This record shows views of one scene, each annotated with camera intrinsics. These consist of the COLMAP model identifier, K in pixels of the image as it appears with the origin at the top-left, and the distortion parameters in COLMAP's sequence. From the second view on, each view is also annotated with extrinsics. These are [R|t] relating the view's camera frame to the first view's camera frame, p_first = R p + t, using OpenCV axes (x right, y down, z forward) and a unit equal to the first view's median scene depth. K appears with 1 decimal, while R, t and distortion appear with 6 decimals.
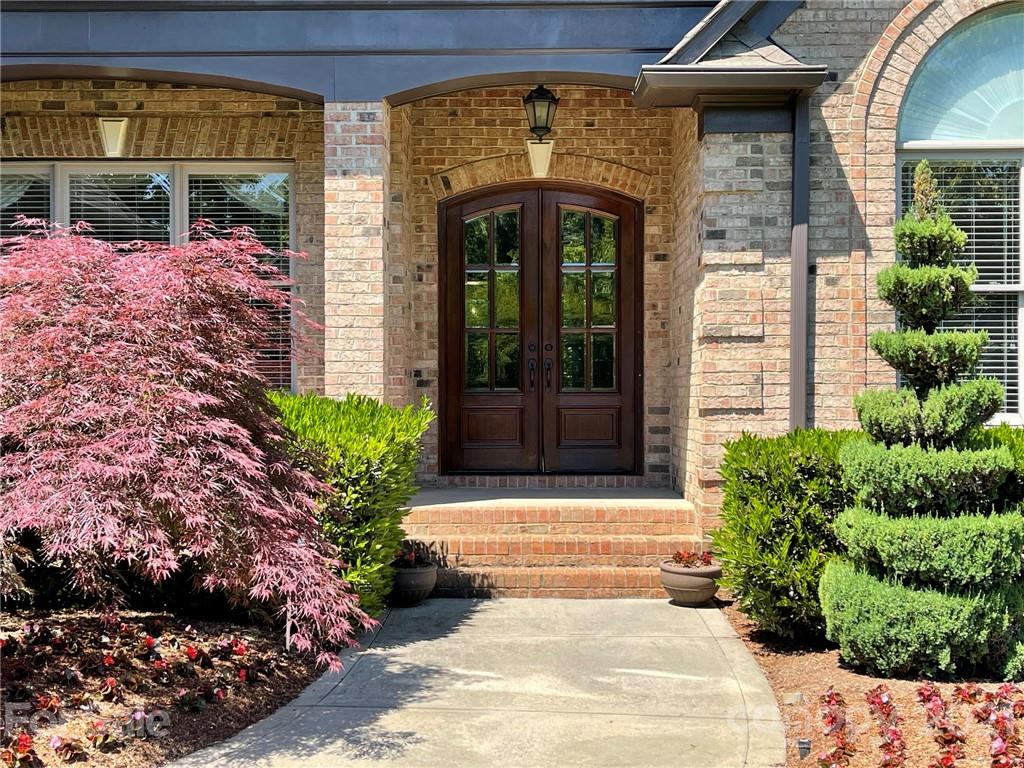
lens RADIAL K [[1379.0, 0, 514.6], [0, 1379.0, 384.3], [0, 0, 1]] dist [0.098086, 0.000000]
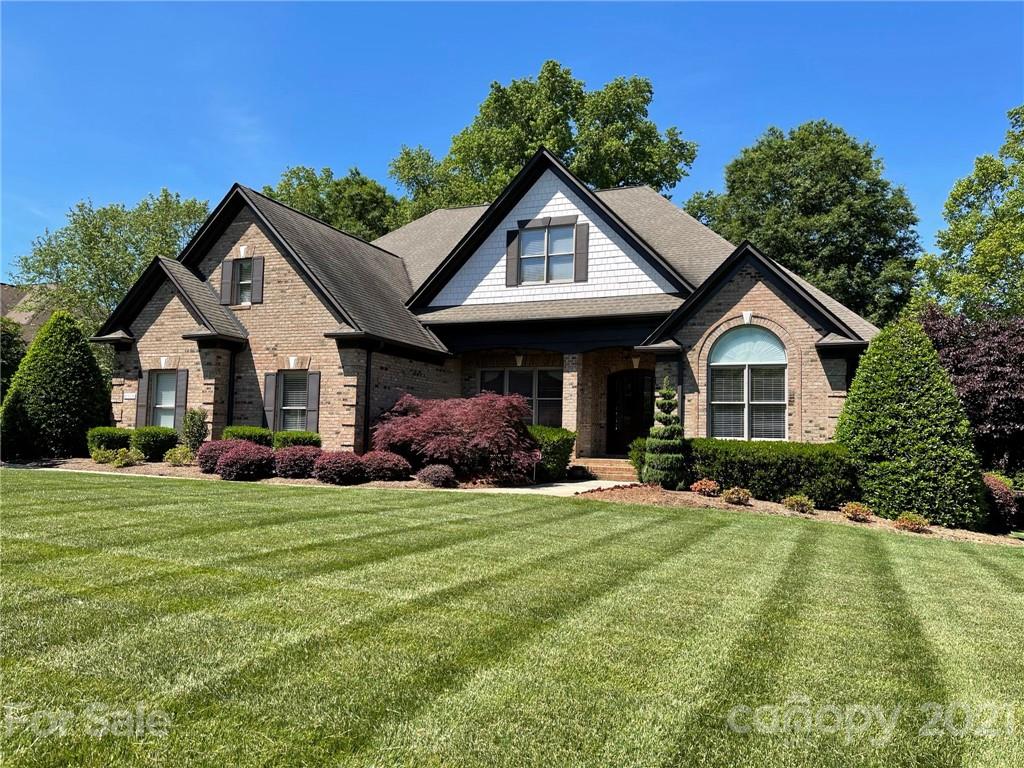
lens RADIAL K [[775.8, 0, 504.8], [0, 775.8, 386.4], [0, 0, 1]] dist [0.048114, -0.034977]
pose [[0.922417, -0.001764, -0.386191, 0.579852], [-0.024742, 0.997665, -0.063656, 0.033282], [0.385401, 0.068272, 0.920220, -1.125513]]
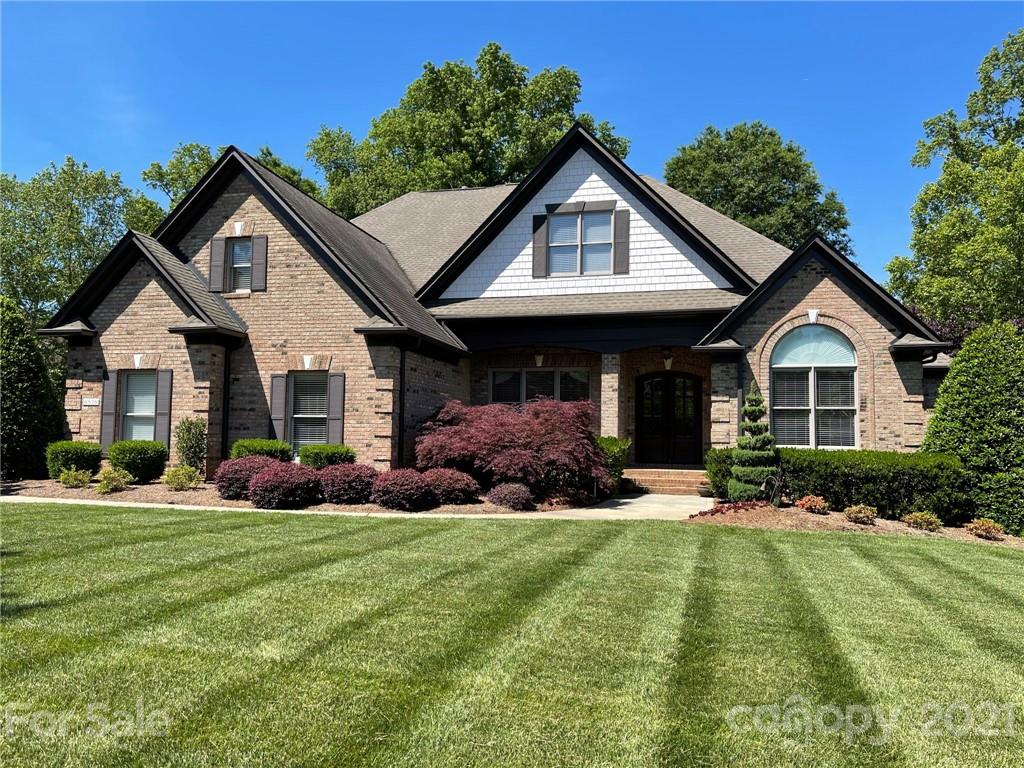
lens RADIAL K [[775.8, 0, 501.0], [0, 775.8, 388.3], [0, 0, 1]] dist [0.048114, -0.034977]
pose [[0.971717, 0.000938, -0.236147, 0.084714], [-0.015520, 0.998084, -0.059900, 0.007898], [0.235639, 0.061871, 0.969869, -1.023436]]
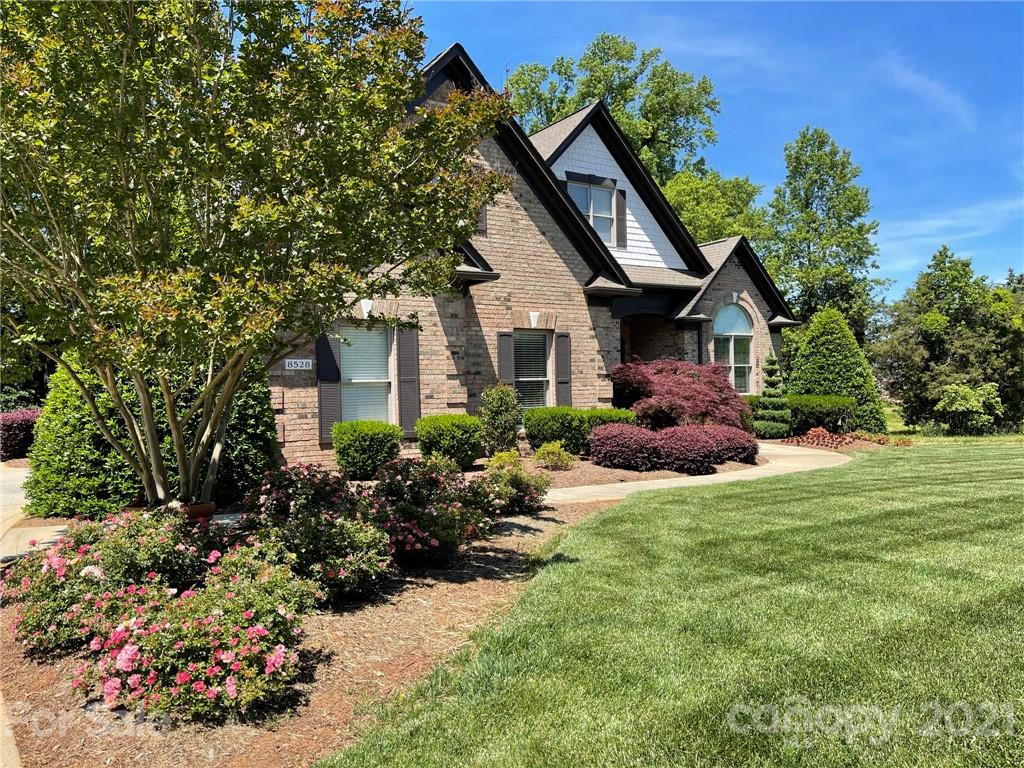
lens RADIAL K [[775.8, 0, 508.8], [0, 775.8, 389.3], [0, 0, 1]] dist [0.048114, -0.034977]
pose [[0.825184, -0.014487, 0.564678, -1.692951], [0.012901, 0.999894, 0.006799, -0.019350], [-0.564716, 0.001674, 0.825283, -0.698818]]
